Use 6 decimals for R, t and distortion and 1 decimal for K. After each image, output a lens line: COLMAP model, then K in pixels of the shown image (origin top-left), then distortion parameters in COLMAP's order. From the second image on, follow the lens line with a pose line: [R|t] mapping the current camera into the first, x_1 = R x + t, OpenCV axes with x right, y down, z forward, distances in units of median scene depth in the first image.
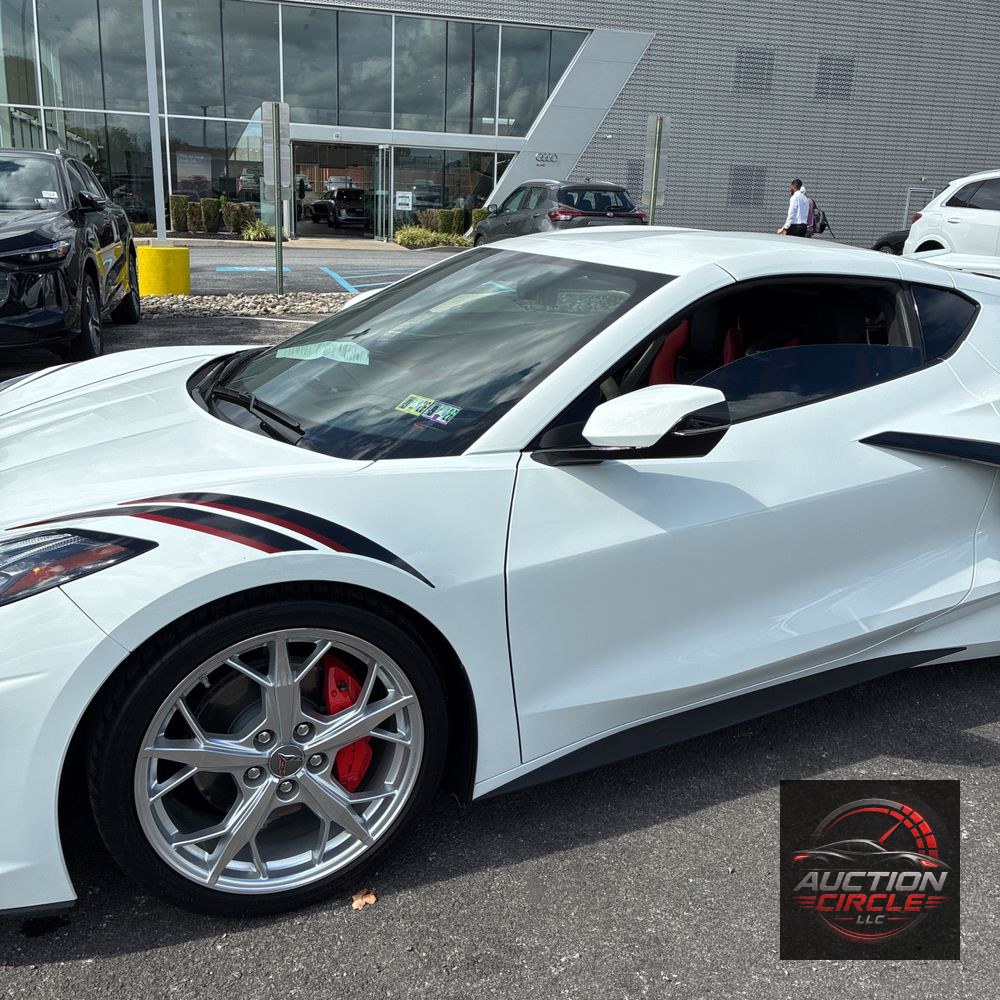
lens RADIAL K [[1018.8, 0, 509.0], [0, 1018.8, 499.1], [0, 0, 1]] dist [0.021401, 0.000000]
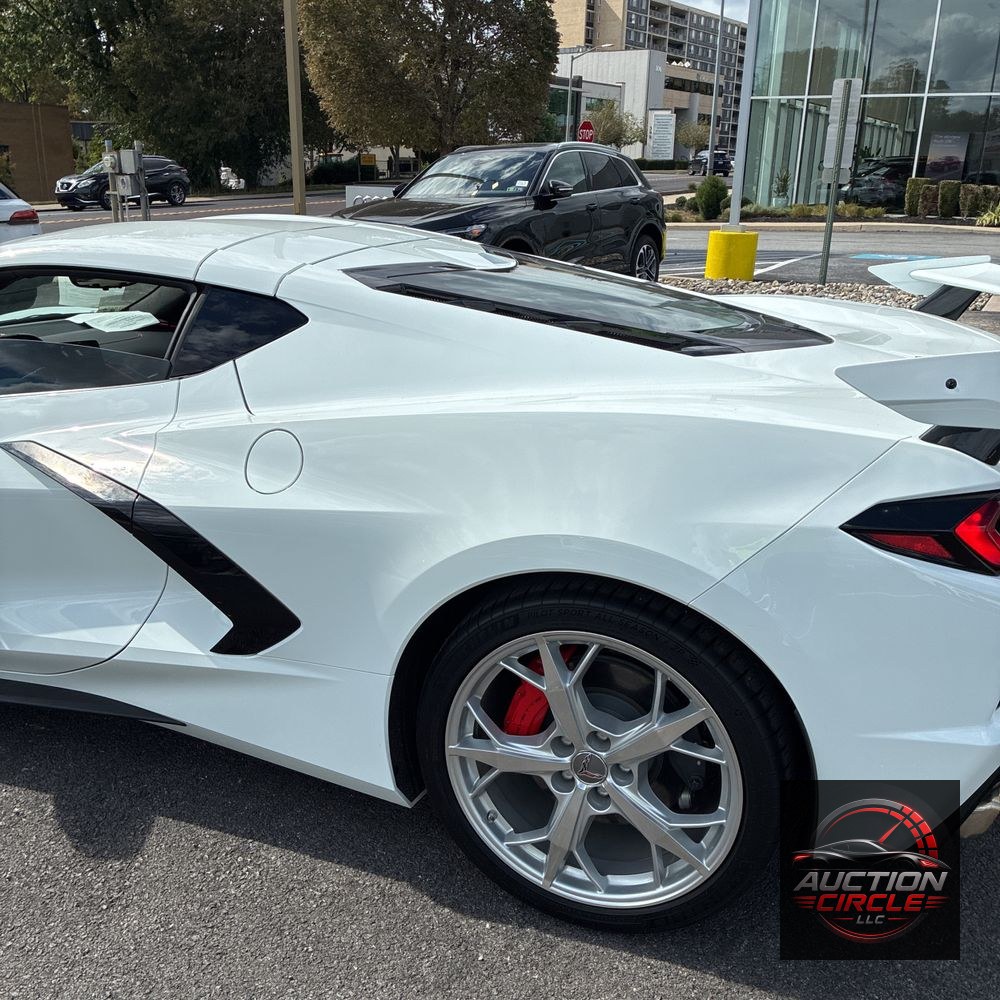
lens RADIAL K [[1018.8, 0, 501.3], [0, 1018.8, 498.3], [0, 0, 1]] dist [0.021401, 0.000000]
pose [[0.706154, 0.196597, -0.680217, 1.312992], [-0.187272, 0.978327, 0.088344, -0.178037], [0.682843, 0.065001, 0.727667, 0.632706]]
